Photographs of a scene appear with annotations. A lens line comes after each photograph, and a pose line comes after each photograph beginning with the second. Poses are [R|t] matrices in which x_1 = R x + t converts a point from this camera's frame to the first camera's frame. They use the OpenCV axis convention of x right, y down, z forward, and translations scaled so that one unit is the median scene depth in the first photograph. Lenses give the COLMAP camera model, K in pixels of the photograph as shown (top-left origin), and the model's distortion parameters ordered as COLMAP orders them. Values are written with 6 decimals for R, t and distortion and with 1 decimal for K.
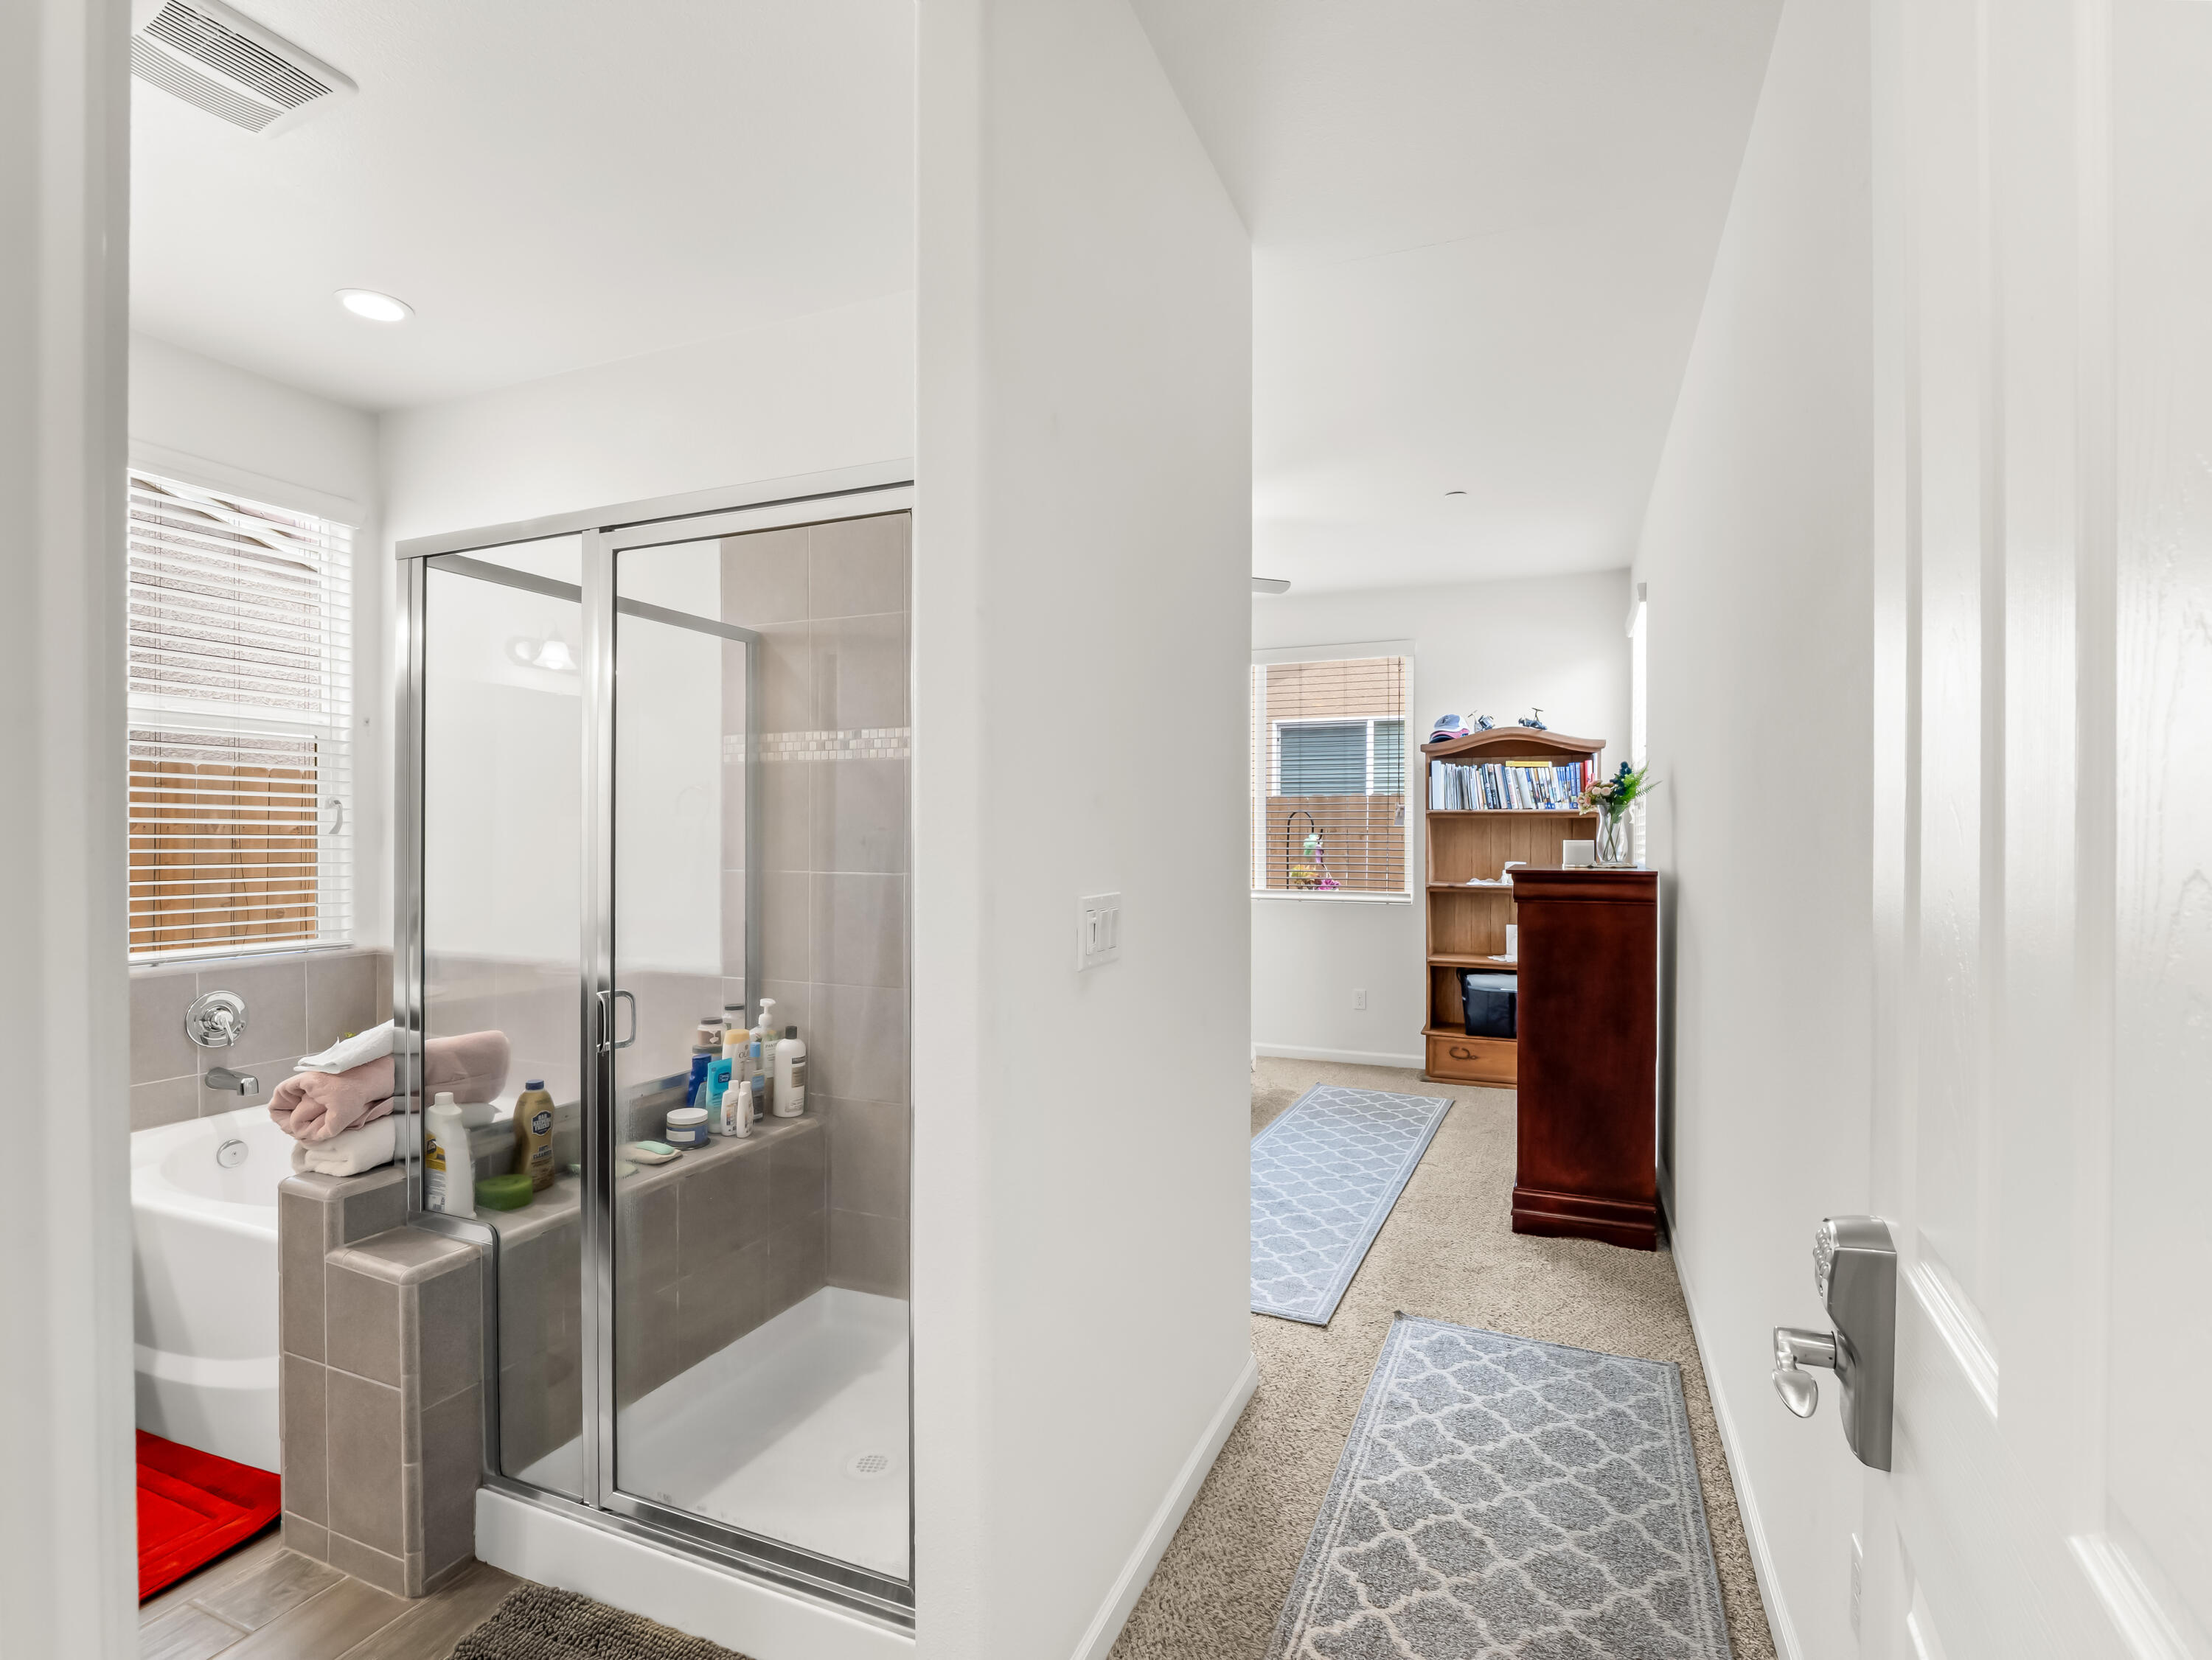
lens RADIAL K [[1067.6, 0, 1096.4], [0, 1067.6, 826.2], [0, 0, 1]] dist [0.001702, -0.018499]
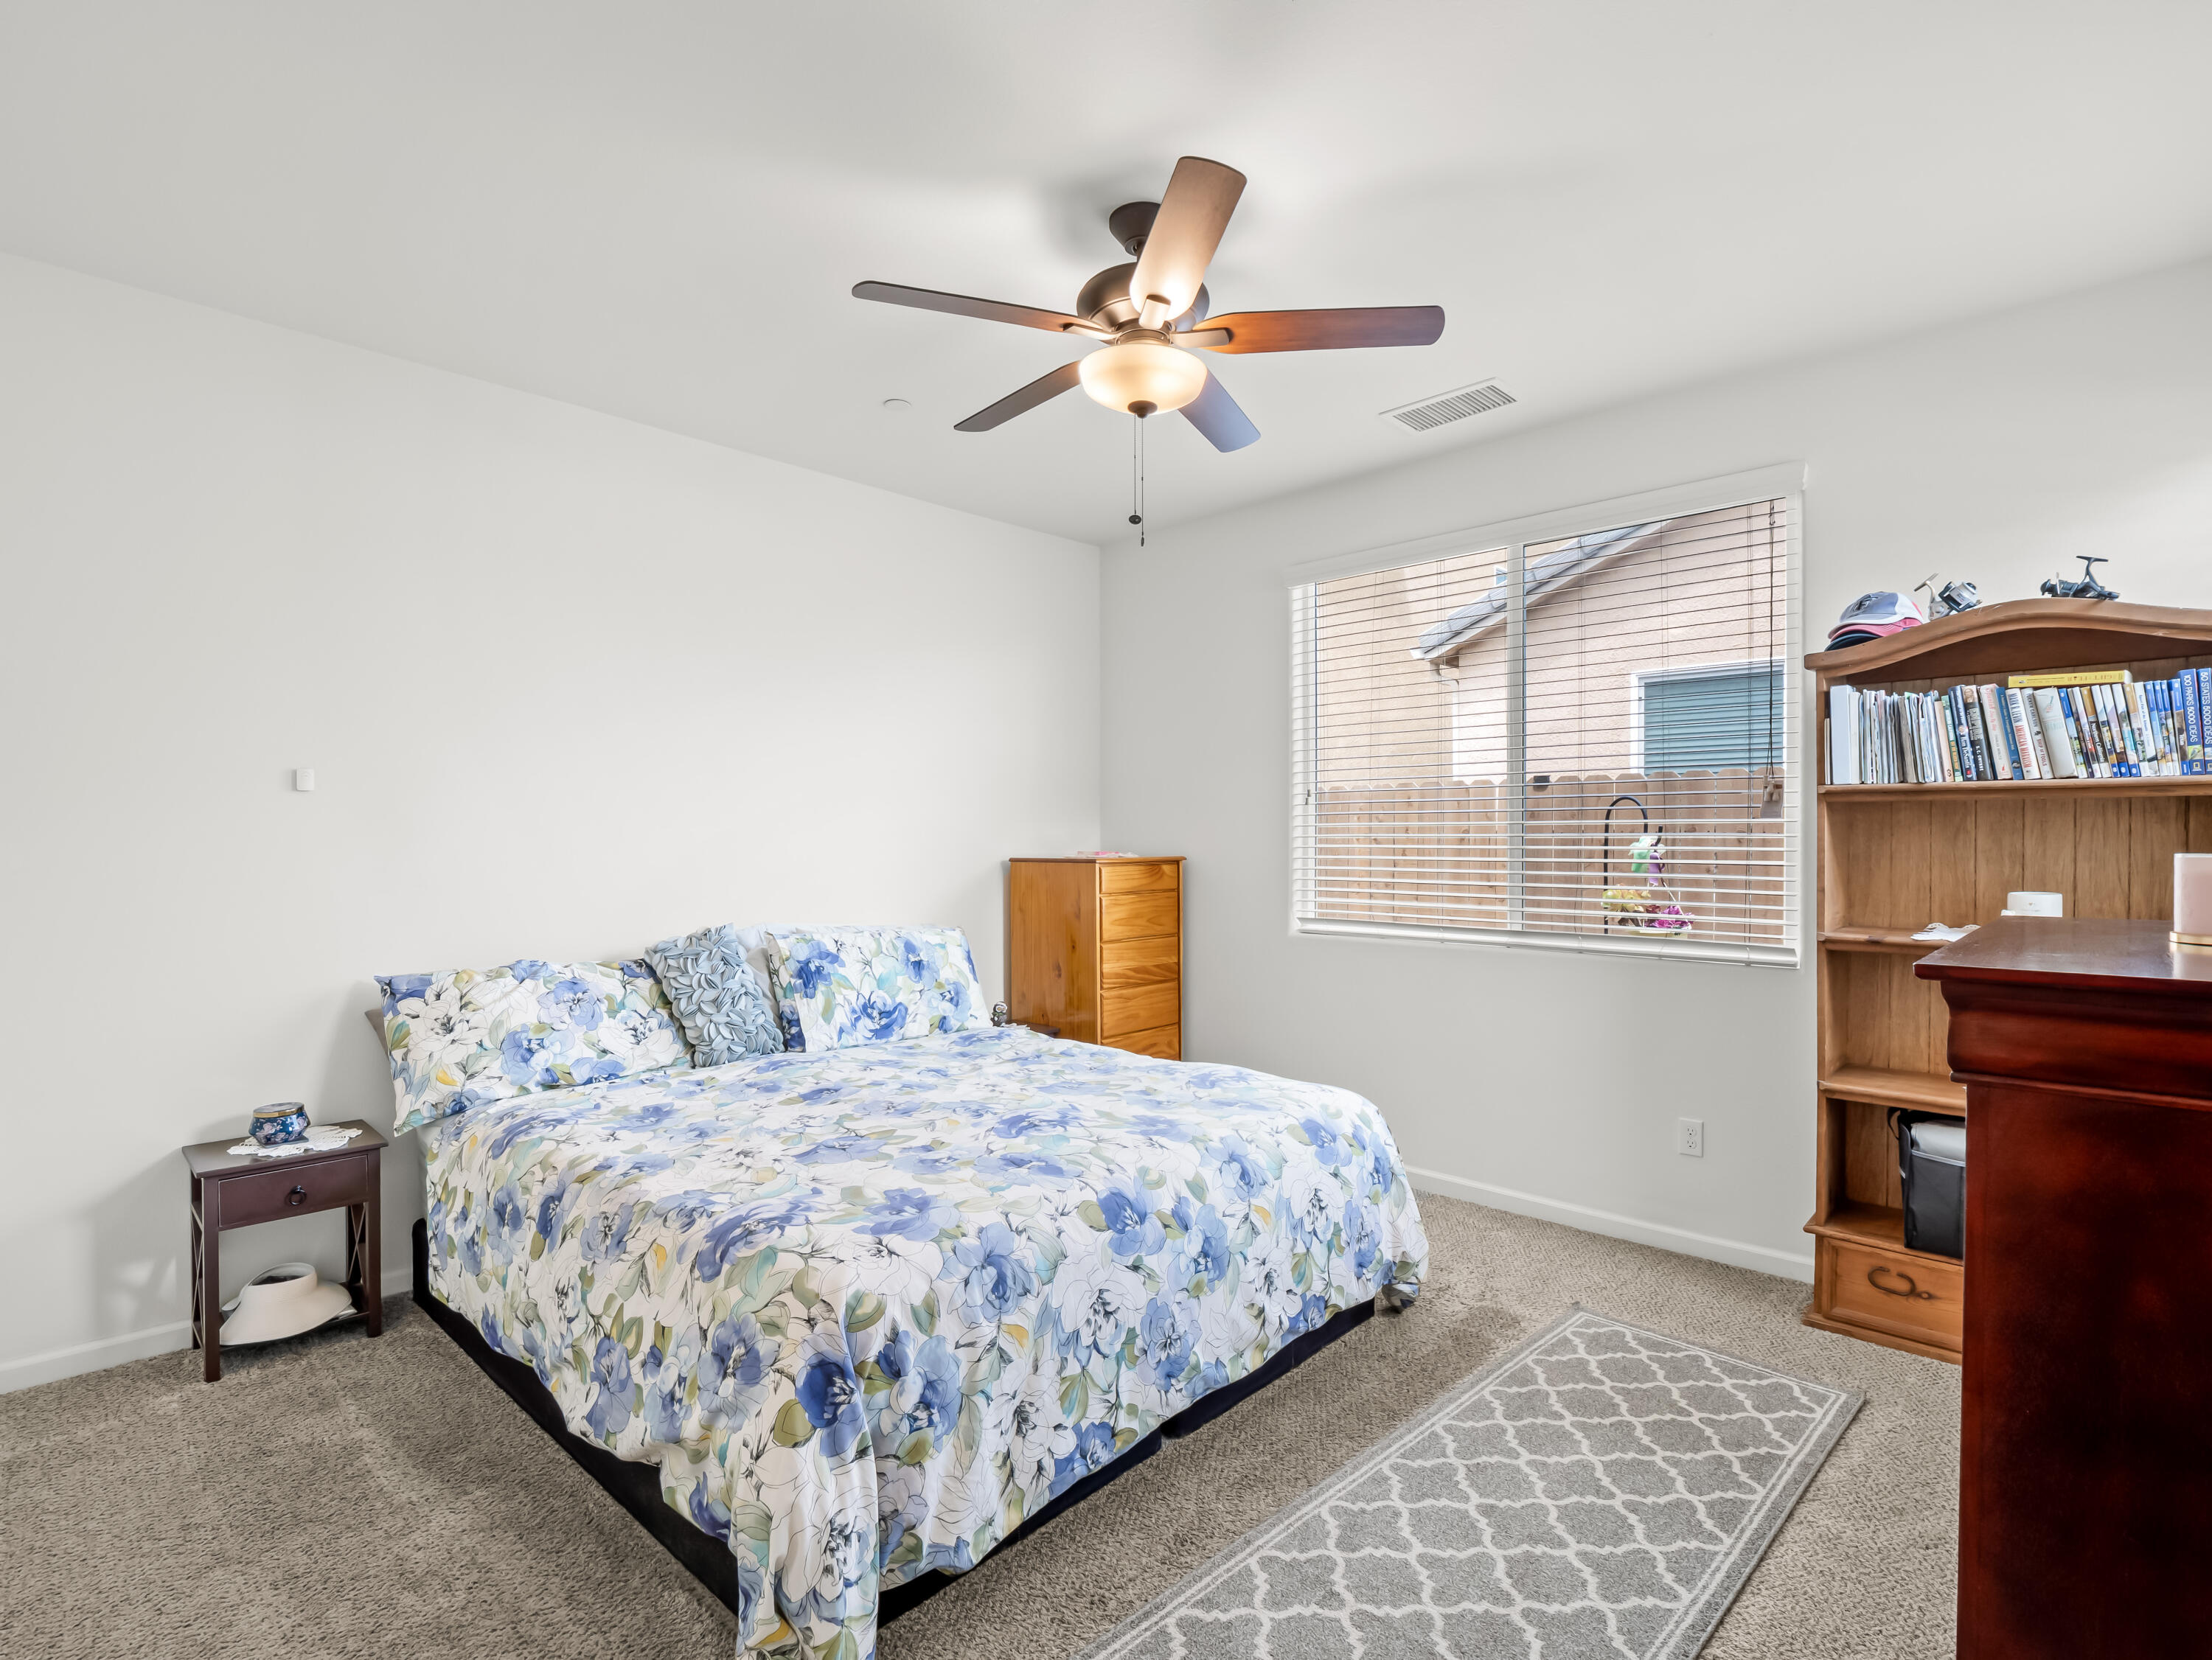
lens RADIAL K [[1083.0, 0, 1111.1], [0, 1083.0, 840.5], [0, 0, 1]] dist [-0.017413, 0.000060]
pose [[0.934980, -0.000161, -0.354700, 0.180634], [0.004150, 0.999936, 0.010485, 0.003772], [0.354676, -0.011275, 0.934921, 0.419188]]
